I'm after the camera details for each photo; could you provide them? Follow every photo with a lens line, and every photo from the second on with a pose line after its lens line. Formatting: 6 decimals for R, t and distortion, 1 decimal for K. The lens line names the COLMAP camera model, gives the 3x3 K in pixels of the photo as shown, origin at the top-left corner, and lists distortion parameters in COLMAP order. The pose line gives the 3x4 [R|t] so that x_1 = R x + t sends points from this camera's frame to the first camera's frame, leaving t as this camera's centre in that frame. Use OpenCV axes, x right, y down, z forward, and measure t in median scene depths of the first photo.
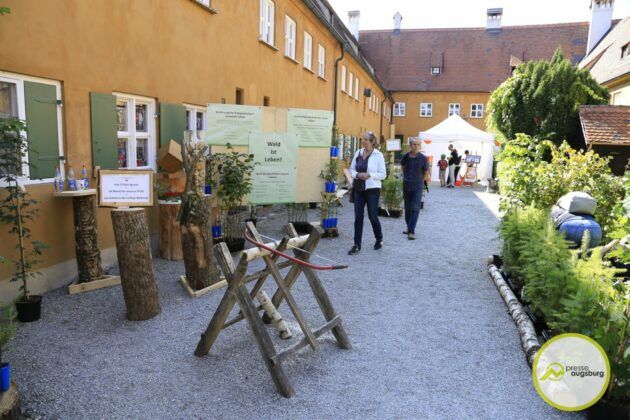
lens RADIAL K [[446.3, 0, 315.0], [0, 446.3, 210.0], [0, 0, 1]] dist [-0.101714, 0.072572]
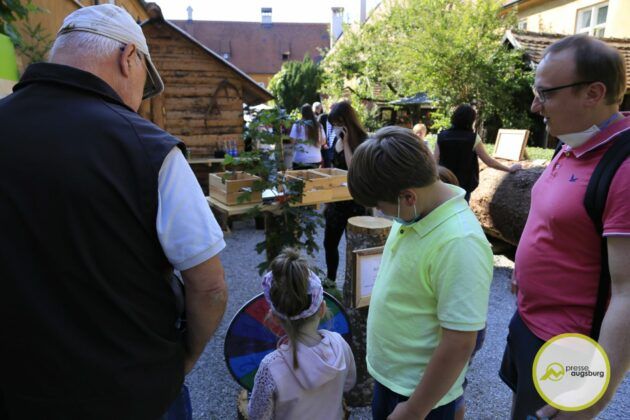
lens RADIAL K [[439.6, 0, 315.0], [0, 439.6, 210.0], [0, 0, 1]] dist [-0.076361, 0.002708]
pose [[0.891098, -0.124951, 0.436271, -0.202544], [0.096438, 0.991529, 0.087003, 0.072649], [-0.443447, -0.035455, 0.895599, -0.517953]]
